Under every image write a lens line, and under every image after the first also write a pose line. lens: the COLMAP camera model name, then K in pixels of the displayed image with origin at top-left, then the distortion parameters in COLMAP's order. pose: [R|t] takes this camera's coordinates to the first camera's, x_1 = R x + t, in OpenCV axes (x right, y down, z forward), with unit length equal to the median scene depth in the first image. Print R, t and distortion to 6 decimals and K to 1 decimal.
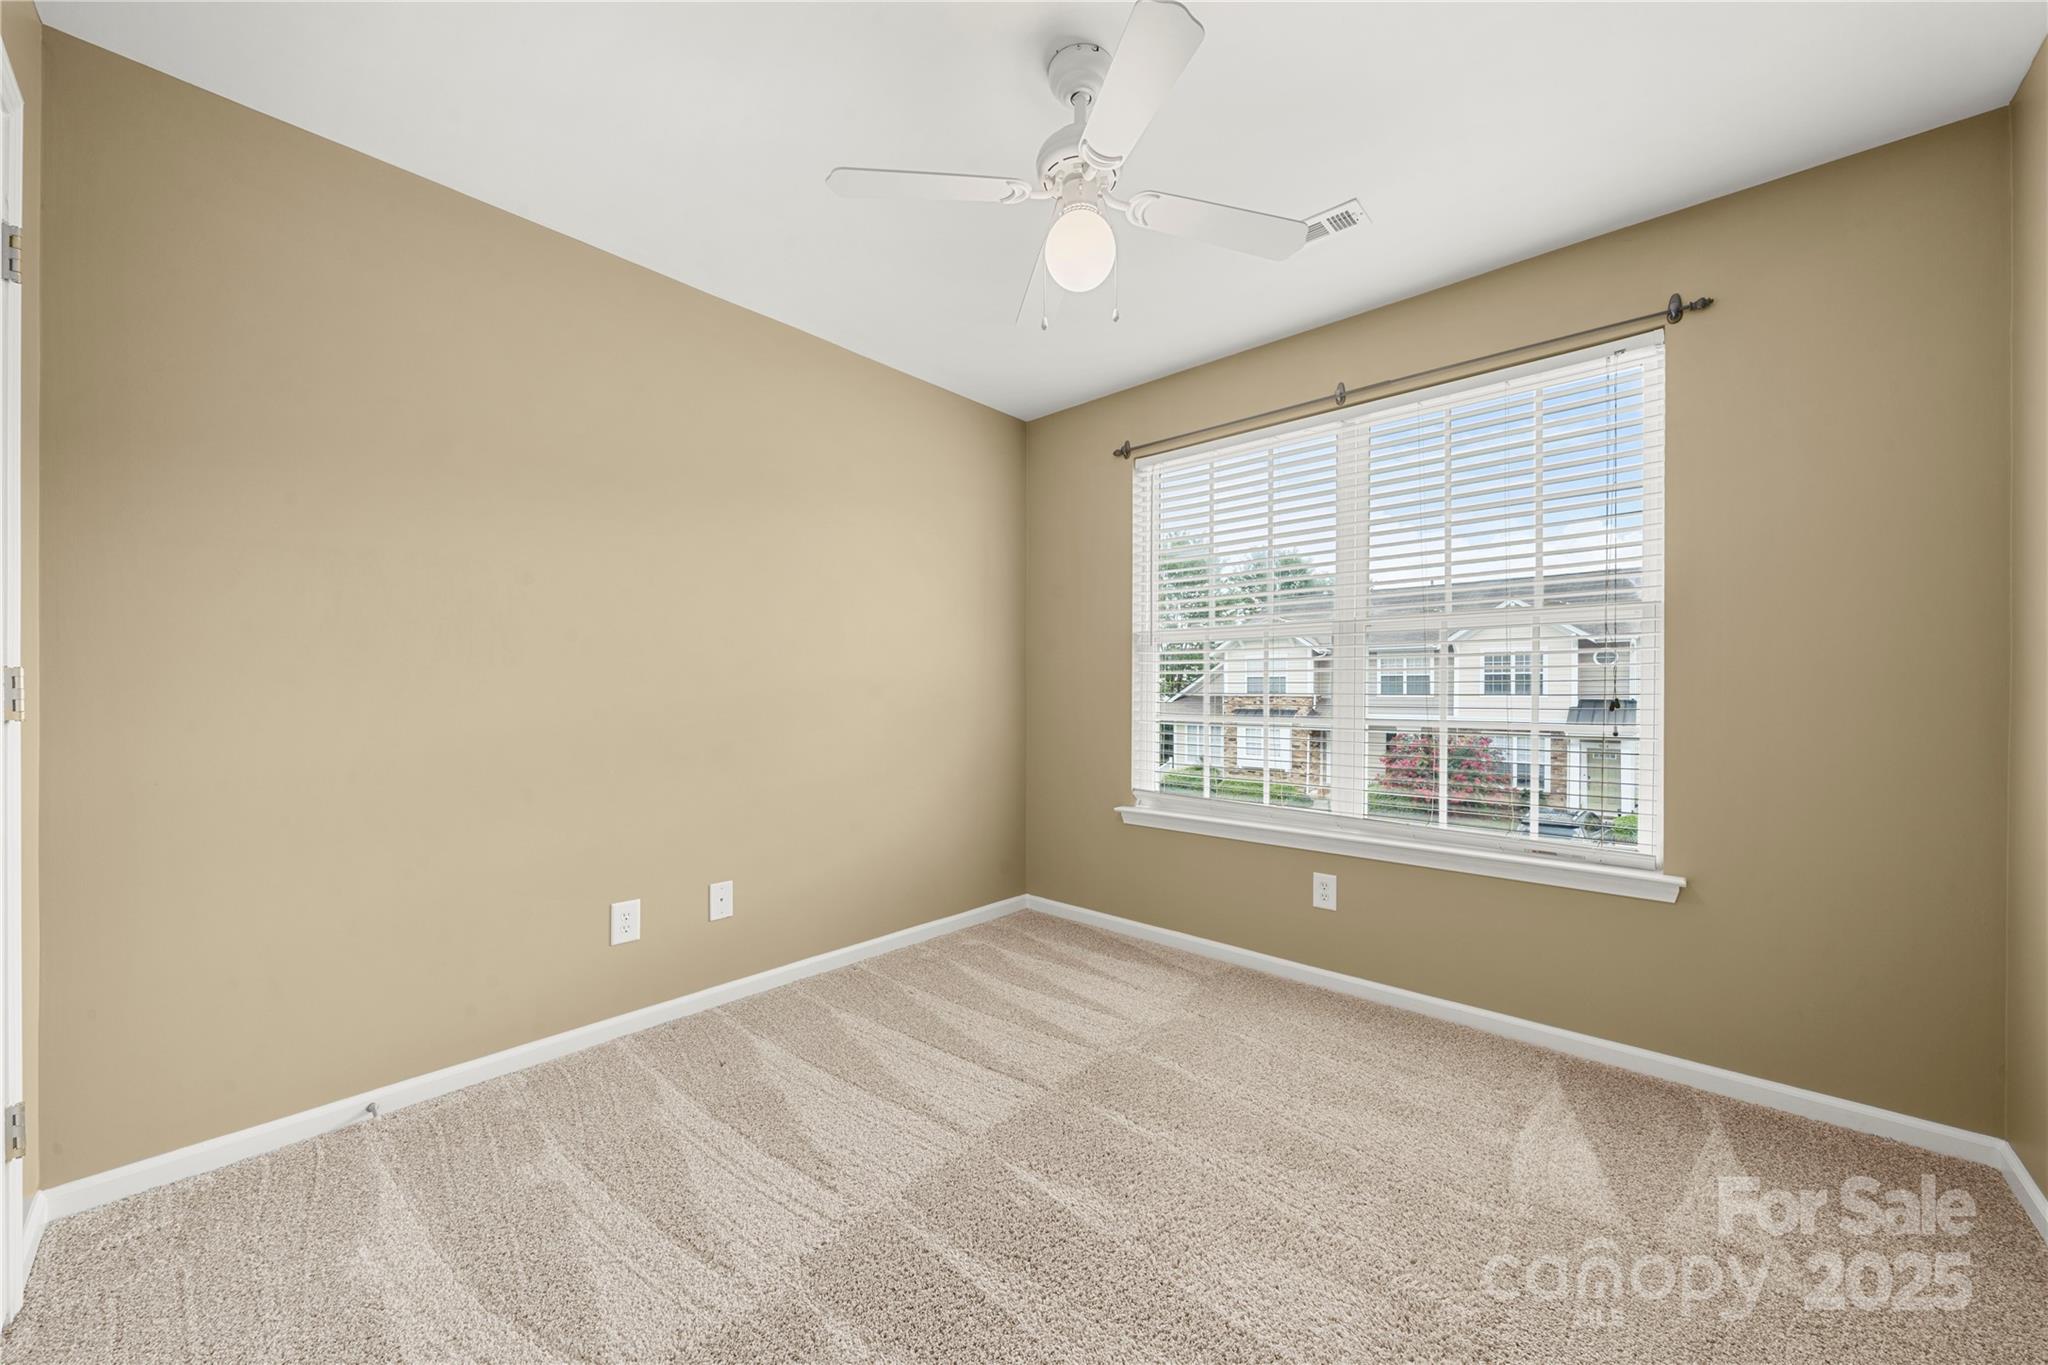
lens RADIAL K [[775.1, 0, 1023.7], [0, 775.1, 687.9], [0, 0, 1]] dist [-0.000518, 0.000052]
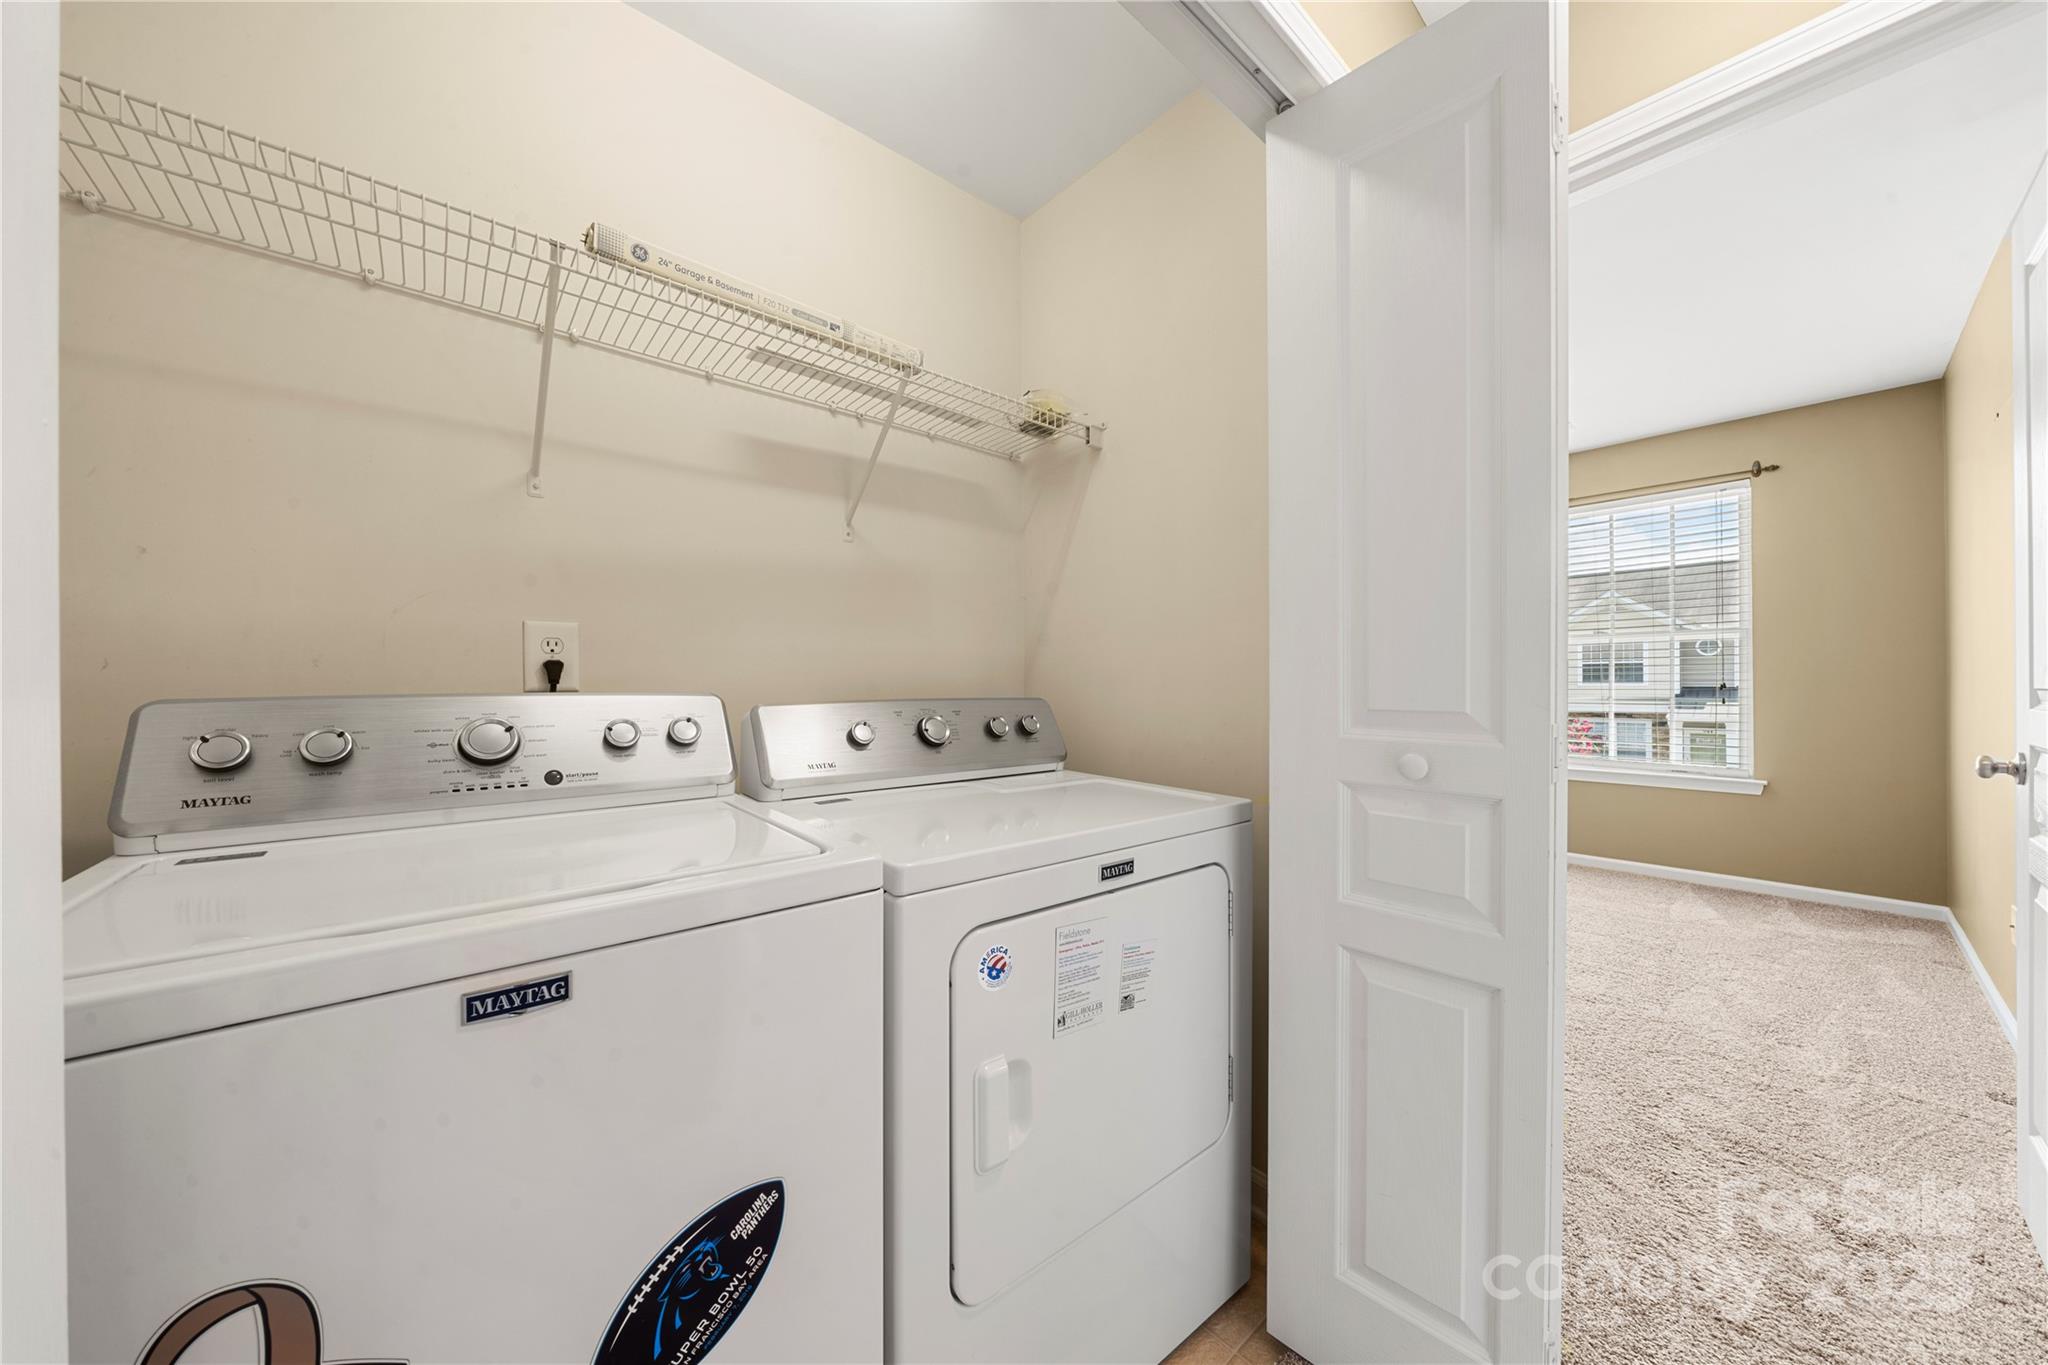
lens RADIAL K [[708.9, 0, 1024.0], [0, 708.9, 682.5], [0, 0, 1]] dist [-0.002629, -0.000315]
pose [[0.992103, -0.013086, -0.124743, -0.632807], [0.012937, 0.999914, -0.002009, -0.005953], [0.124758, 0.000379, 0.992187, -0.818133]]
